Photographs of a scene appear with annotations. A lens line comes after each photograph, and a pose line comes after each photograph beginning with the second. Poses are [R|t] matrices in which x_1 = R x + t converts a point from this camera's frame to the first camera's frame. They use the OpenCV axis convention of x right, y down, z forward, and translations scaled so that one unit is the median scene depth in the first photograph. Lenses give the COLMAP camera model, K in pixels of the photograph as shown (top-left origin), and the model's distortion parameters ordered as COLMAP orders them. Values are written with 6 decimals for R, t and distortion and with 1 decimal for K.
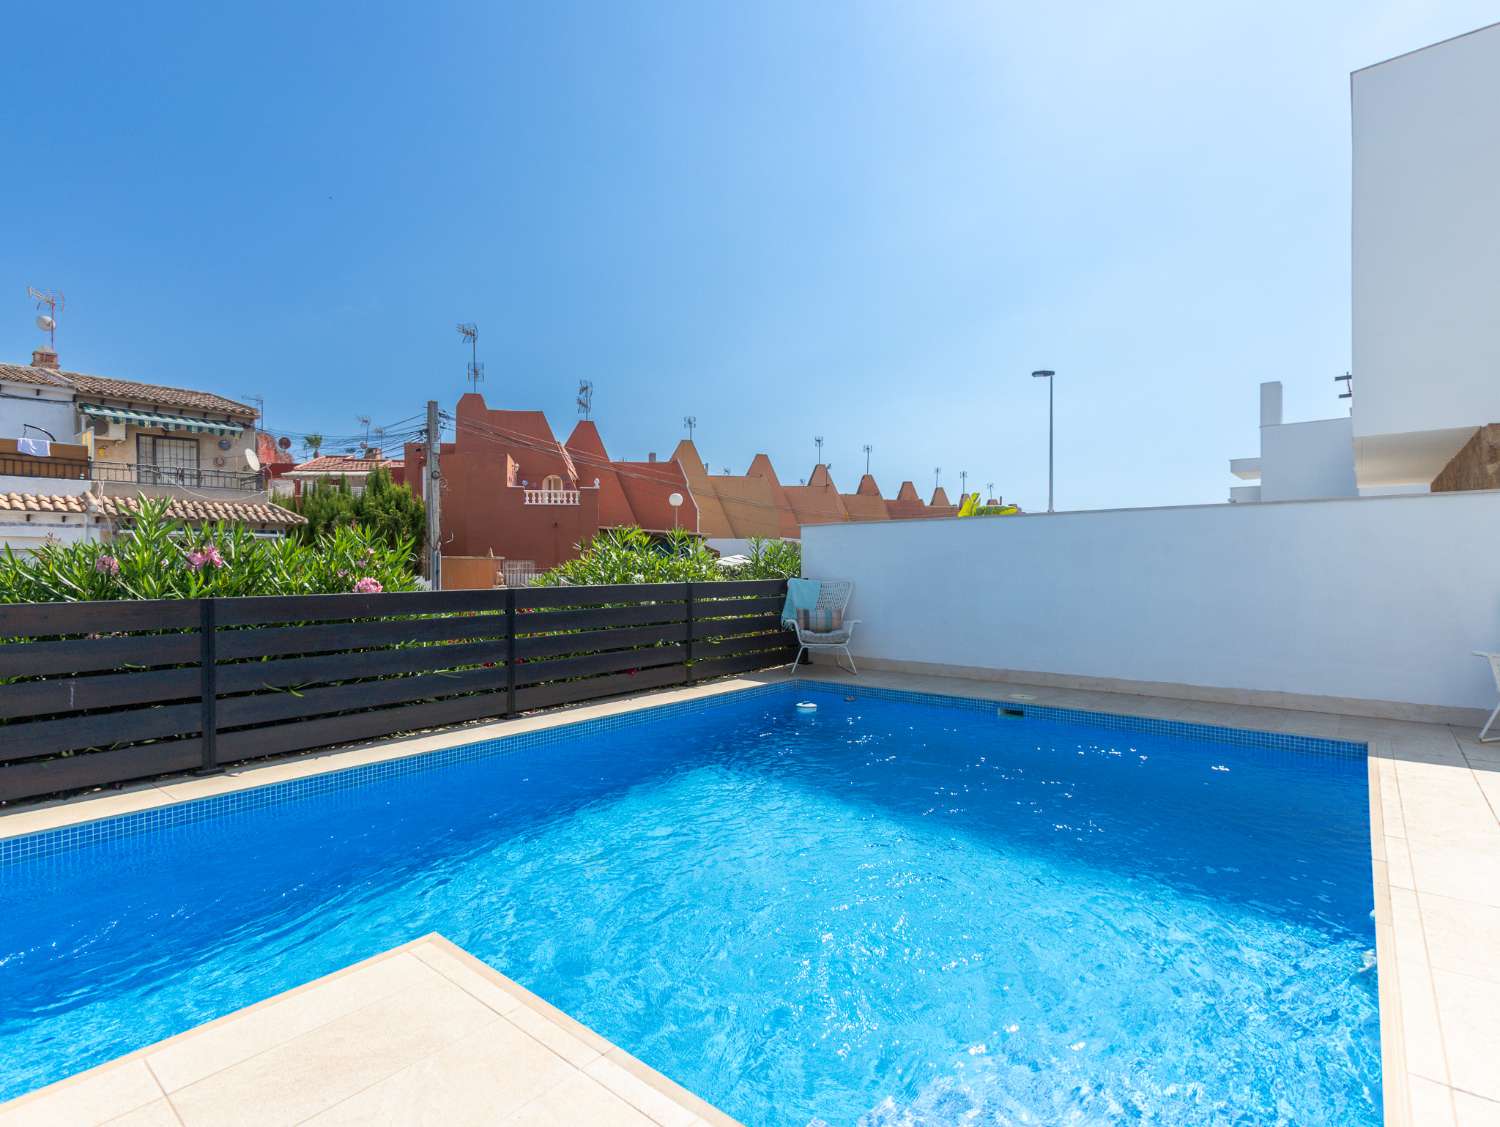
lens RADIAL K [[740.3, 0, 750.0], [0, 740.3, 563.5], [0, 0, 1]] dist [-0.001479, -0.000649]
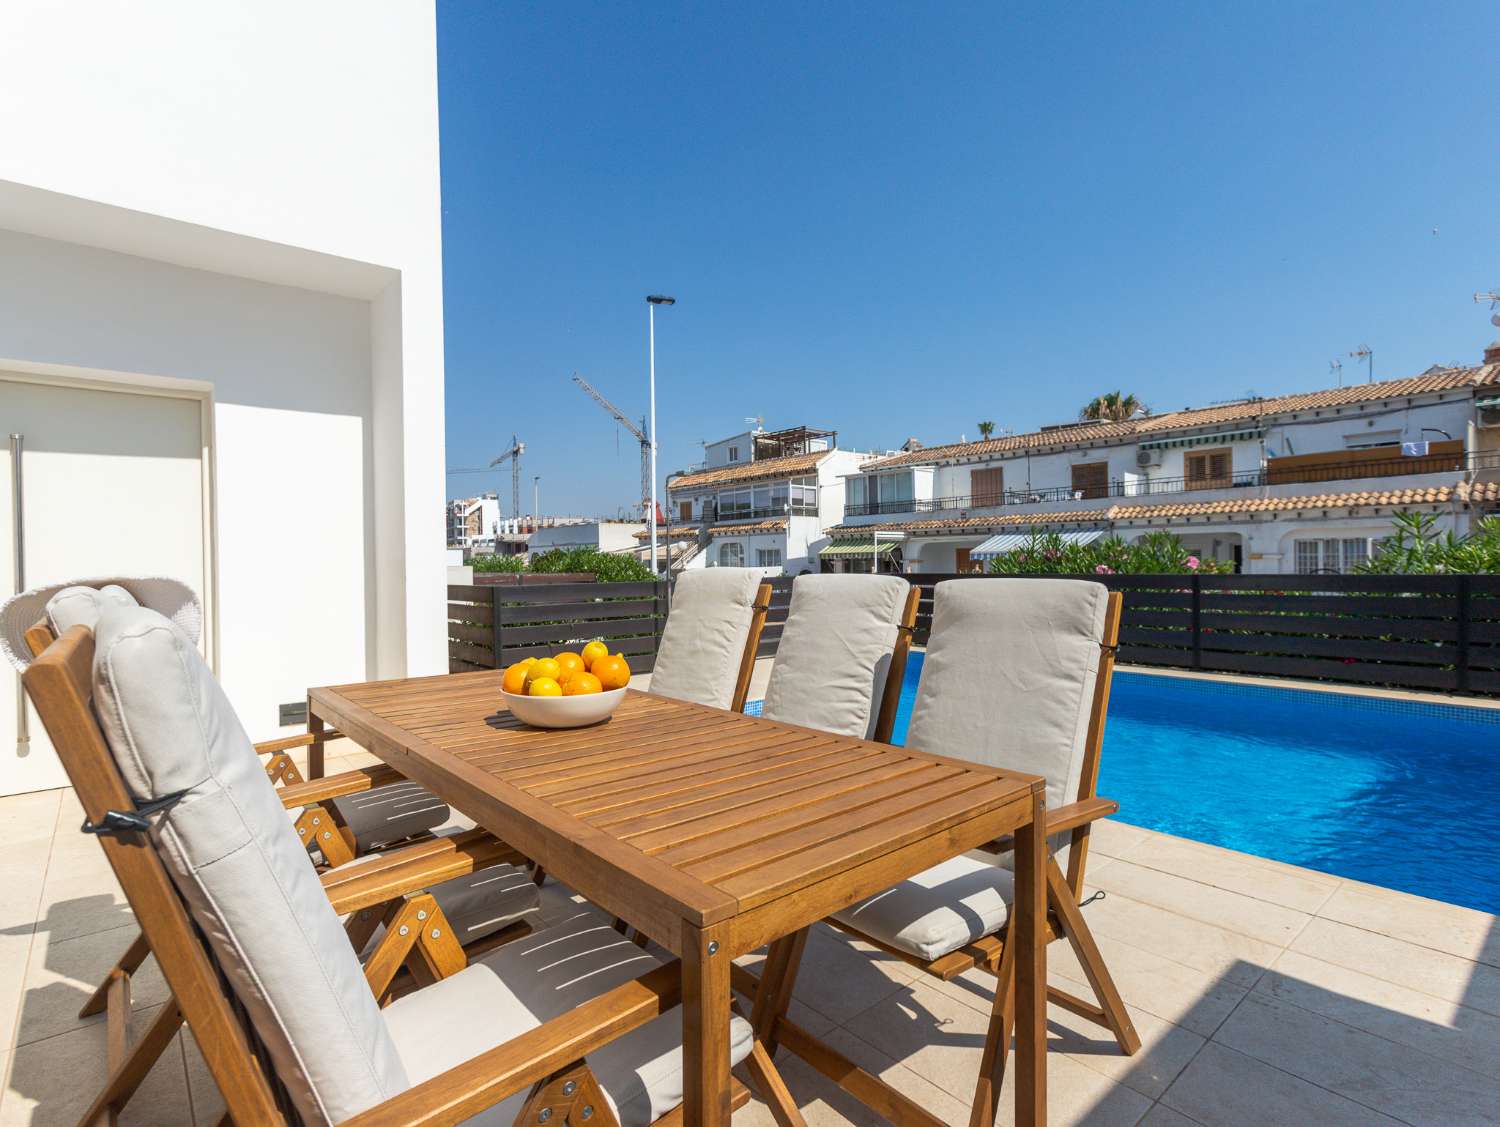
lens RADIAL K [[755.1, 0, 771.9], [0, 755.1, 561.7], [0, 0, 1]] dist [0.030443, 0.000740]
pose [[-0.146836, 0.008539, -0.989124, 0.350611], [0.016284, 0.999848, 0.006214, -0.002031], [0.989027, -0.015194, -0.146953, 0.143220]]
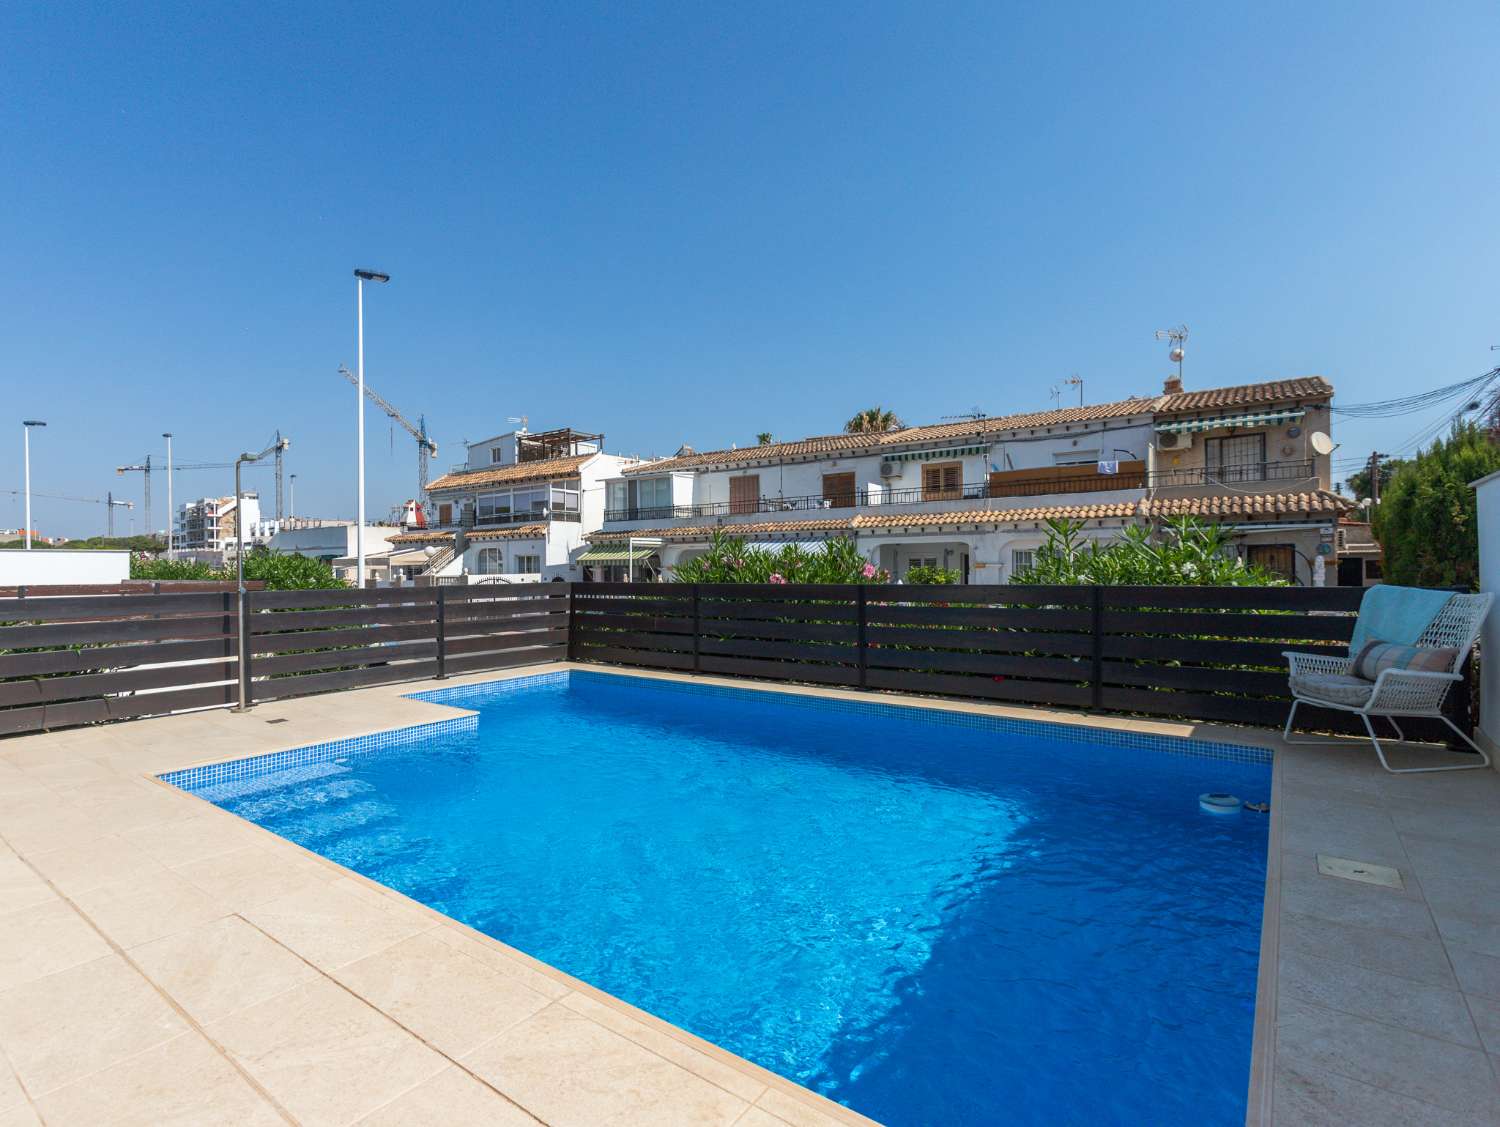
lens RADIAL K [[751.9, 0, 700.0], [0, 751.9, 566.1], [0, 0, 1]] dist [-0.000997, 0.014685]
pose [[0.029411, 0.004938, -0.999555, 0.276116], [0.010911, 0.999927, 0.005261, -0.000903], [0.999508, -0.011061, 0.029355, 0.220945]]
